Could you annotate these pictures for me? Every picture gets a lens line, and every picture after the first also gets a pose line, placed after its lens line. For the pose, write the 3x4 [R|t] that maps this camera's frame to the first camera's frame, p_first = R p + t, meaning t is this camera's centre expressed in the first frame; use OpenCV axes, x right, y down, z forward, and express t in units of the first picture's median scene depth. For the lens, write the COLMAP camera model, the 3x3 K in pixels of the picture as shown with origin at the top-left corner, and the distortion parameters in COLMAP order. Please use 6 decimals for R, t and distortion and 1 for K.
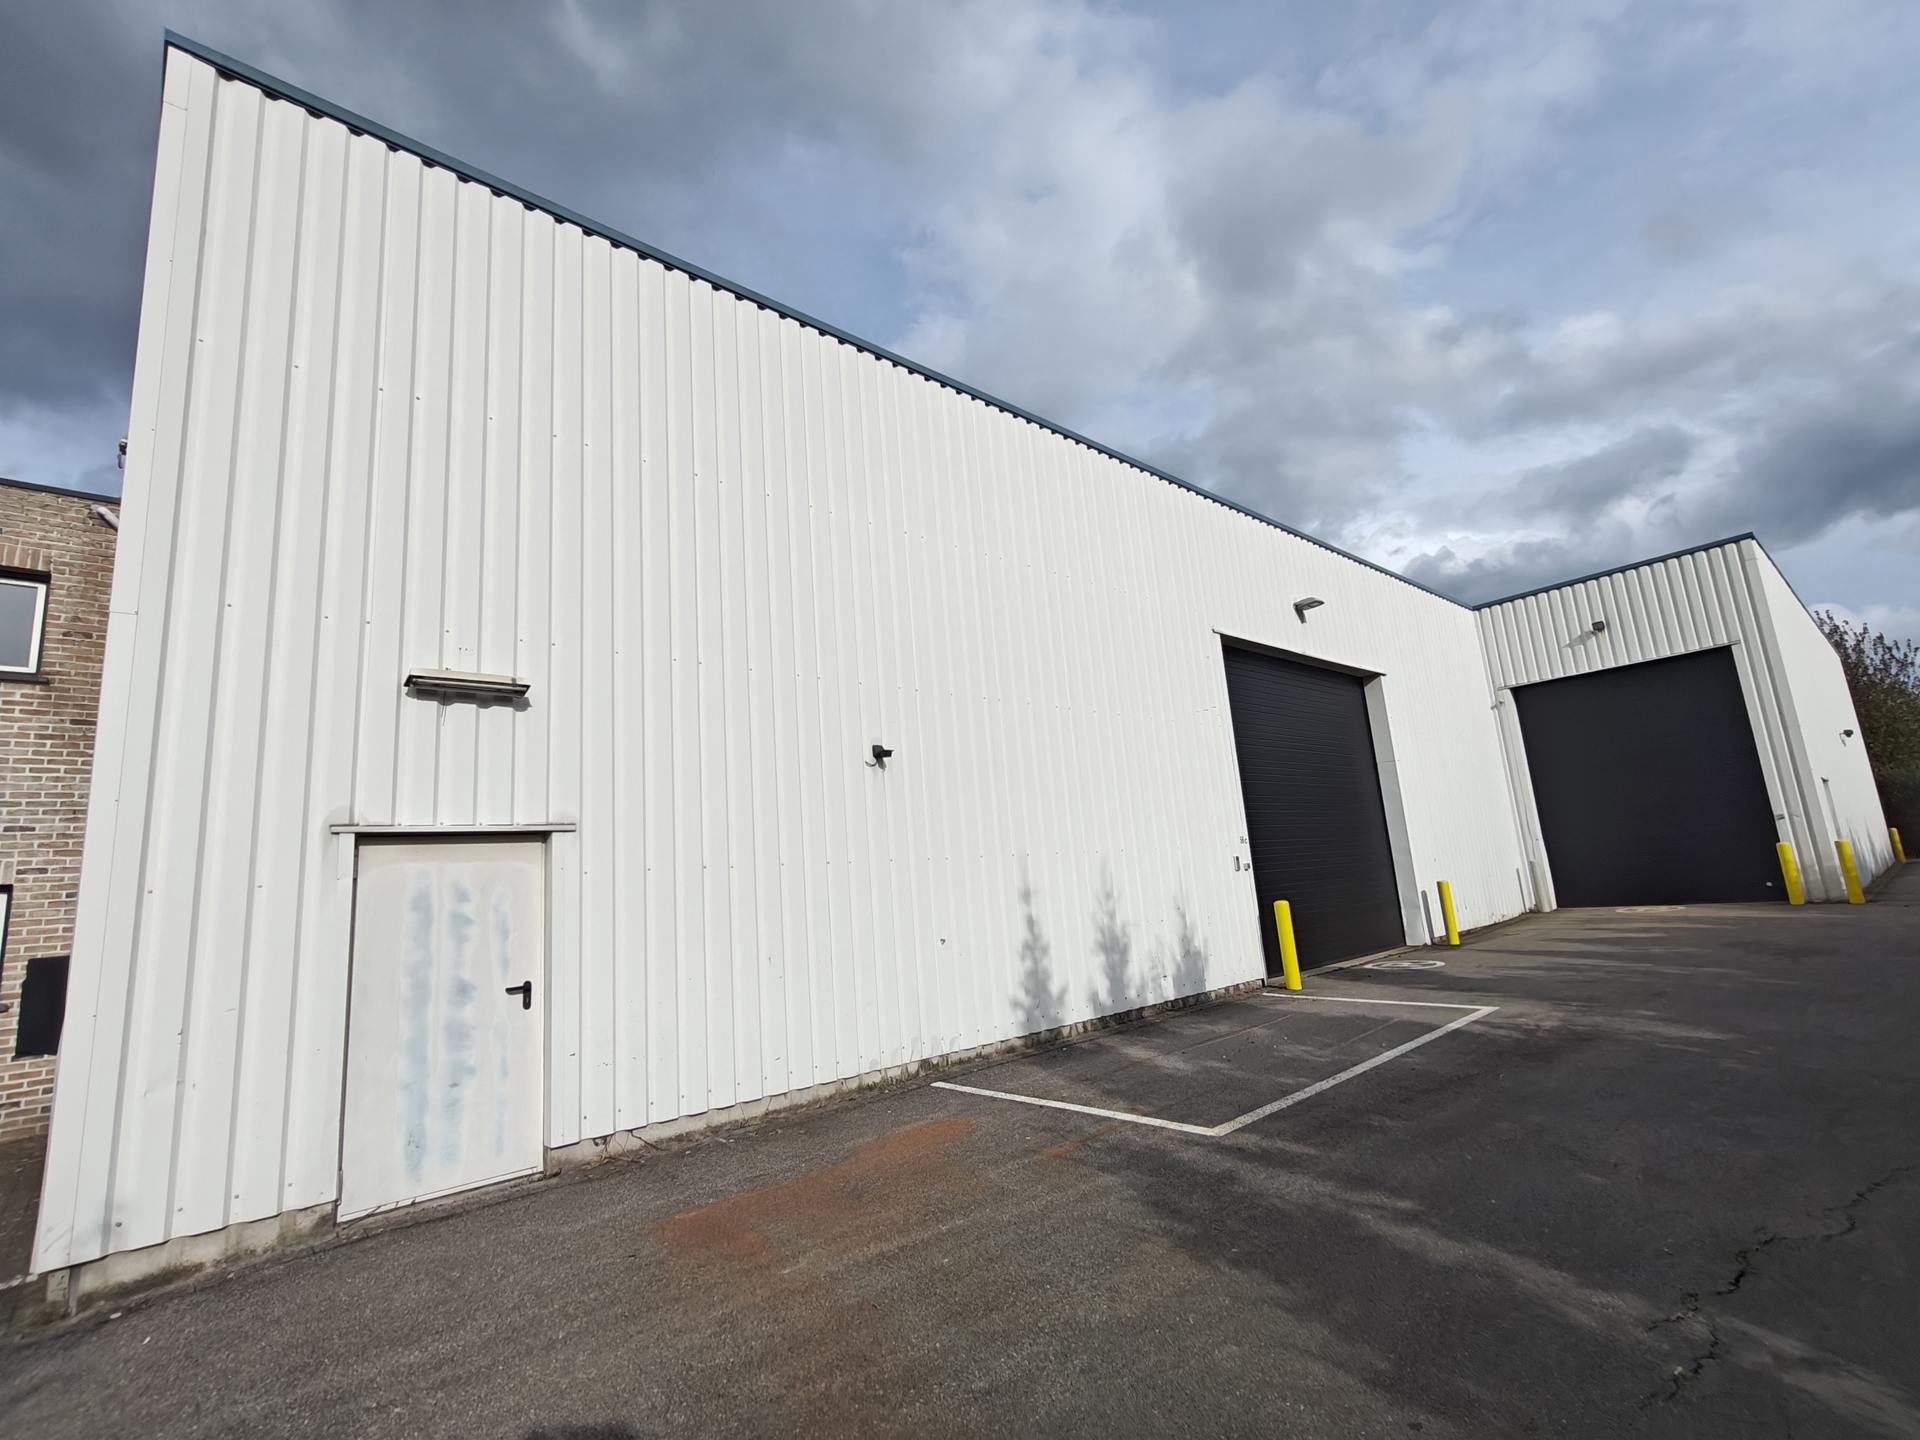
lens RADIAL K [[904.9, 0, 960.0], [0, 904.9, 720.0], [0, 0, 1]] dist [0.004645, 0.000515]
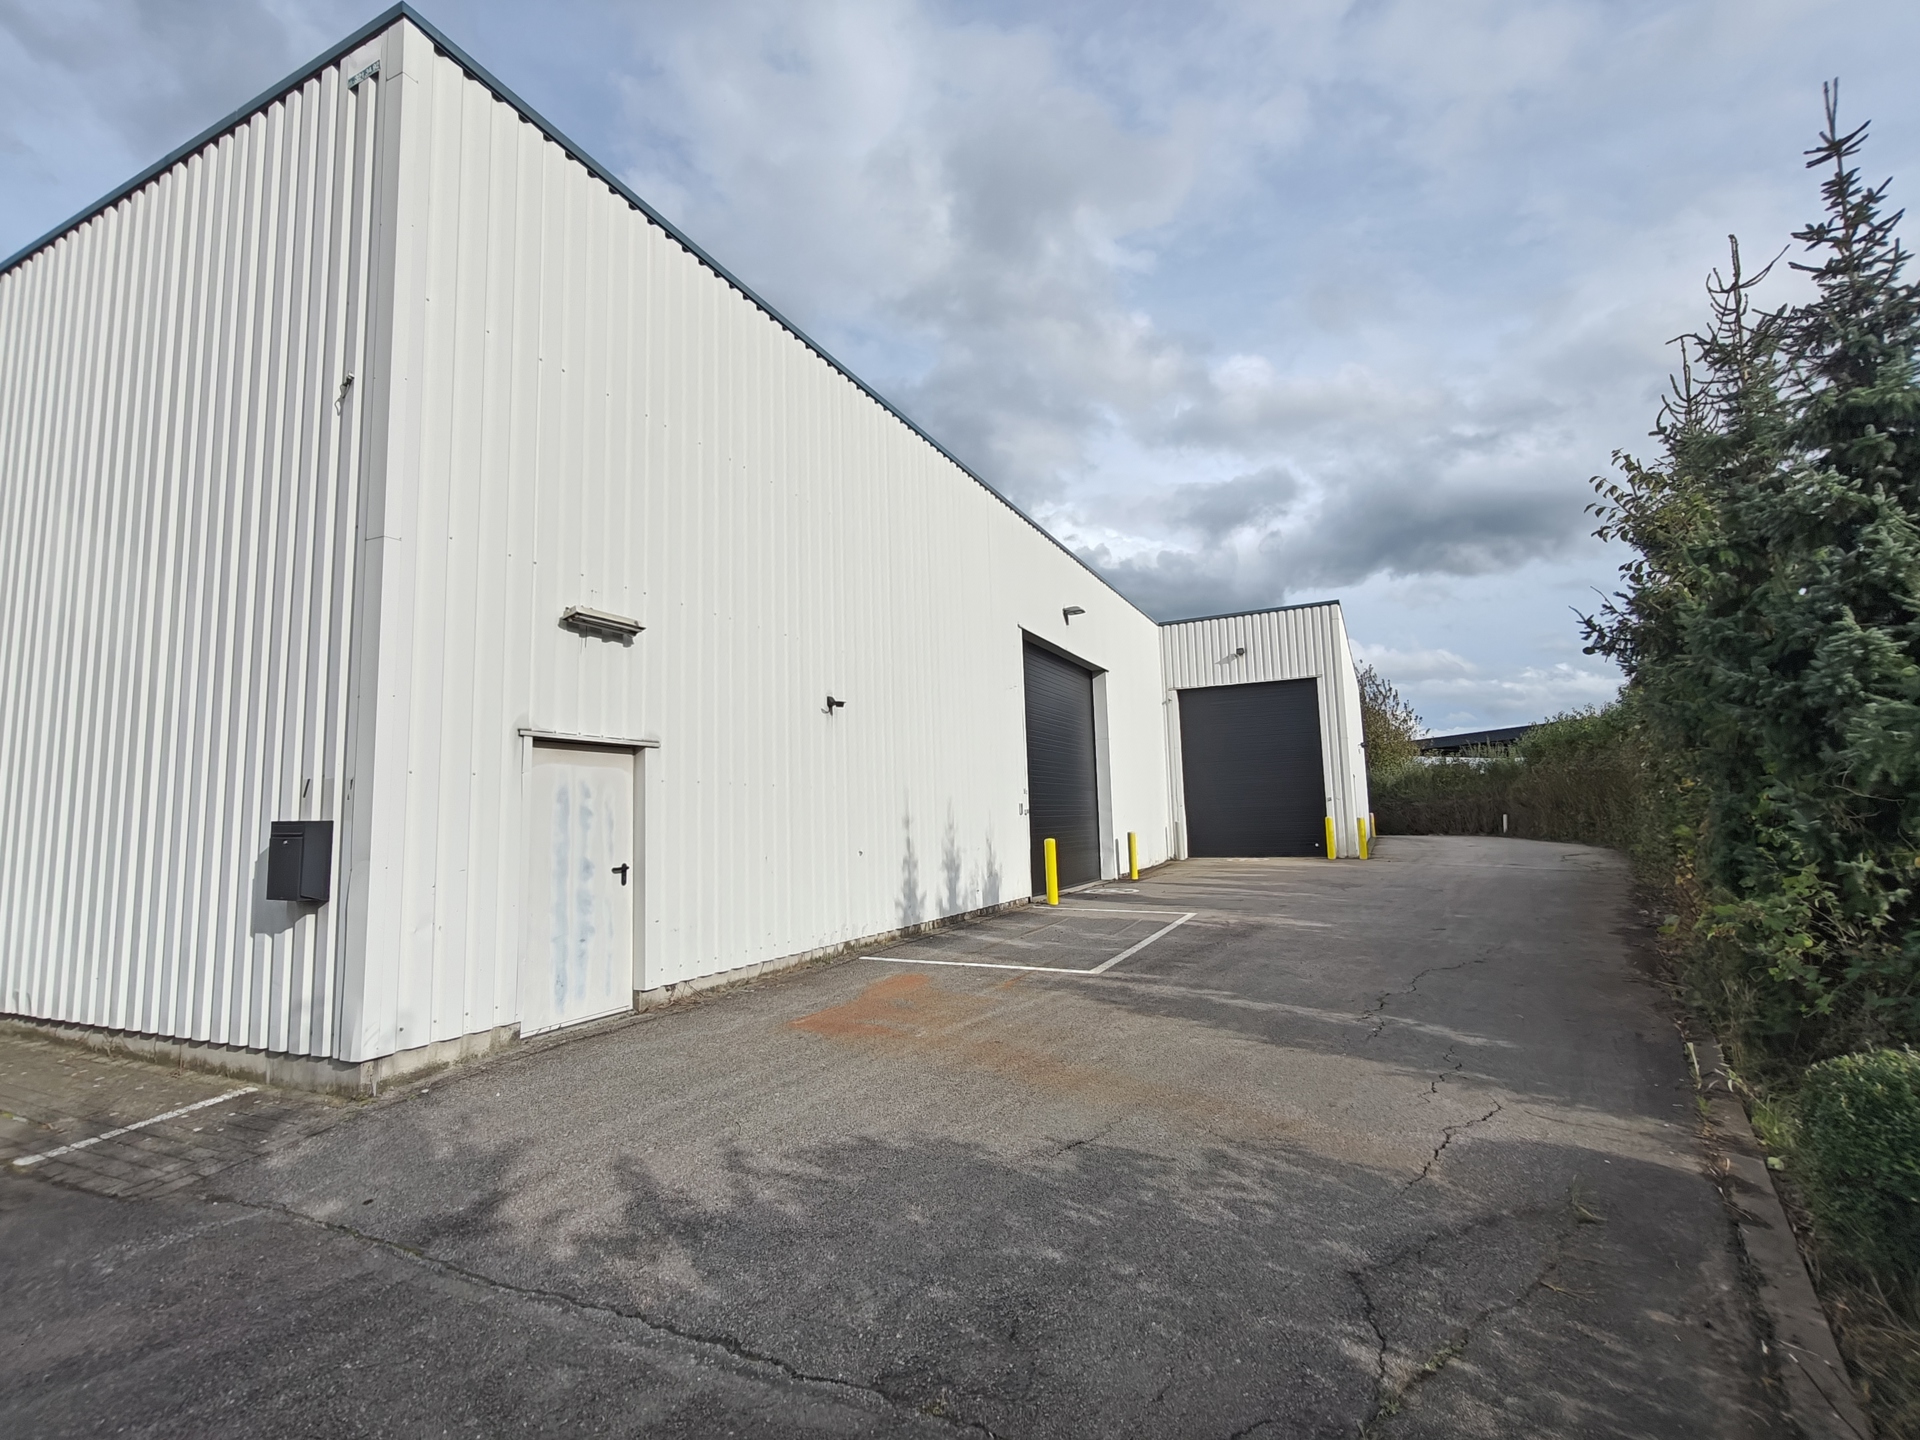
lens RADIAL K [[921.1, 0, 960.0], [0, 921.1, 720.0], [0, 0, 1]] dist [0.002830, 0.001910]
pose [[0.920310, 0.091971, 0.380224, -0.390123], [-0.113264, 0.992984, 0.033958, -0.003588], [-0.374433, -0.074318, 0.924271, -0.238725]]
